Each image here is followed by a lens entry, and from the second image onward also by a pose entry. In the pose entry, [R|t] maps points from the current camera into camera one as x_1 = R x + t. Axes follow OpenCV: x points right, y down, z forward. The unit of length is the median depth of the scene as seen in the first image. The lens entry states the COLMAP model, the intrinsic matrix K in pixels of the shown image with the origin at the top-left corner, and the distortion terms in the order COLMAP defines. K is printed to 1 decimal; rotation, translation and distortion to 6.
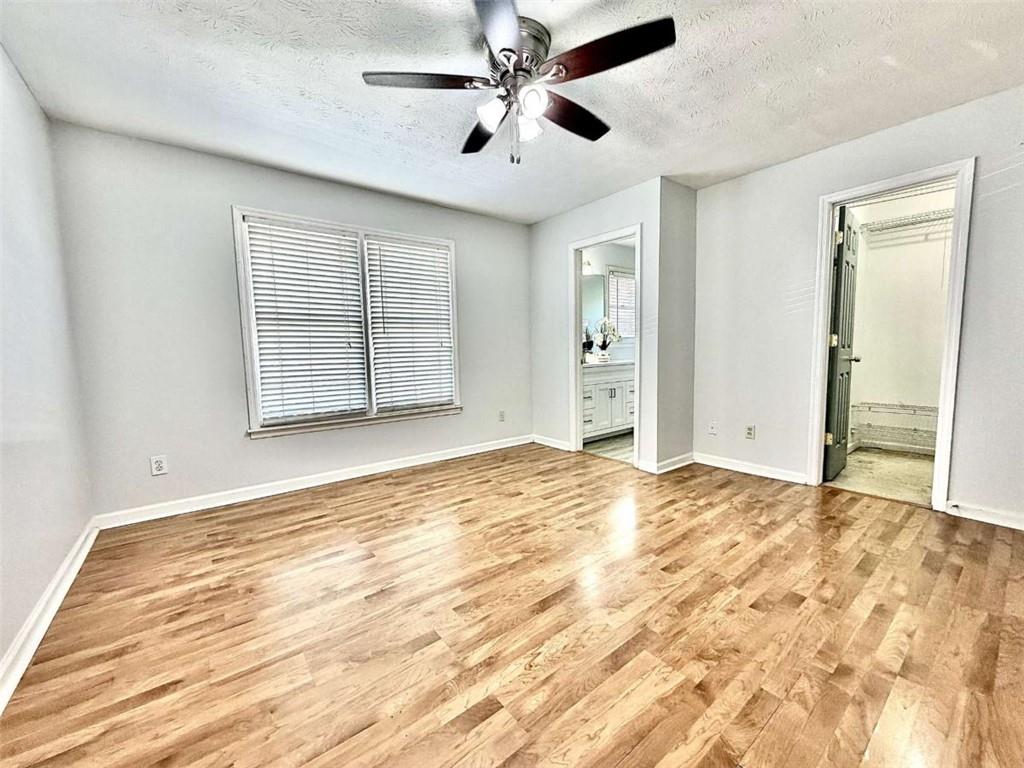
lens RADIAL K [[408.6, 0, 509.7], [0, 408.6, 383.9], [0, 0, 1]] dist [0.000464, 0.000142]
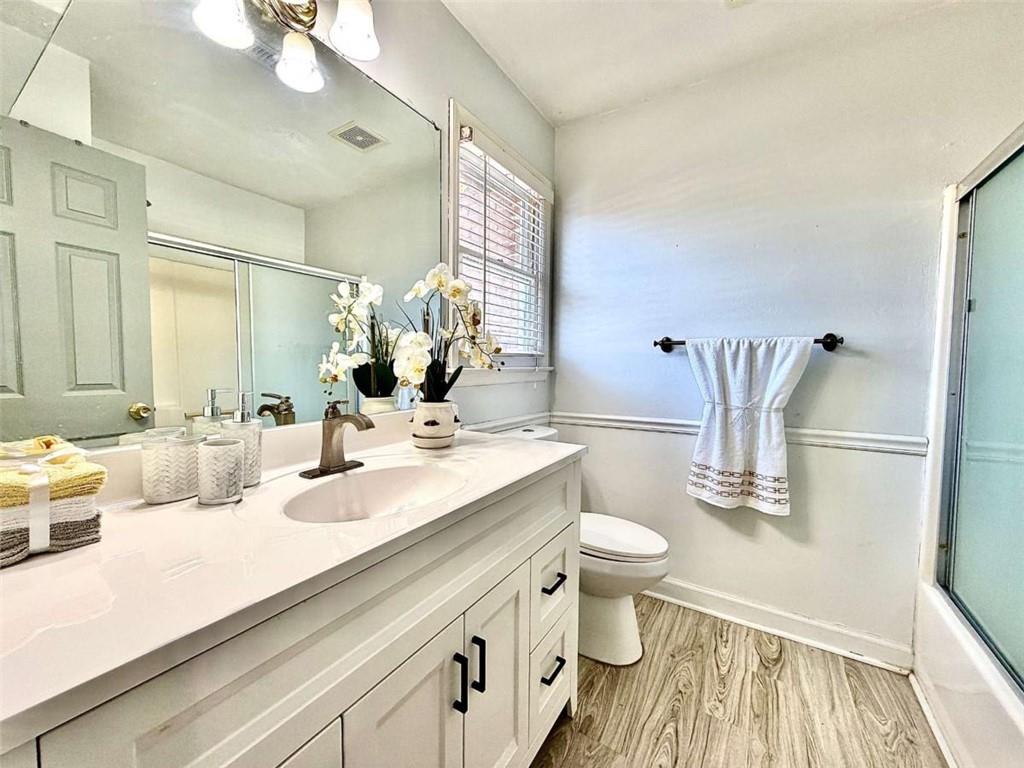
lens RADIAL K [[408.6, 0, 509.7], [0, 408.6, 383.9], [0, 0, 1]] dist [0.000464, 0.000142]
pose [[0.939724, 0.009584, 0.341800, 0.320205], [0.004524, 0.999171, -0.040454, -0.141371], [-0.341904, 0.039562, 0.938902, 1.283214]]
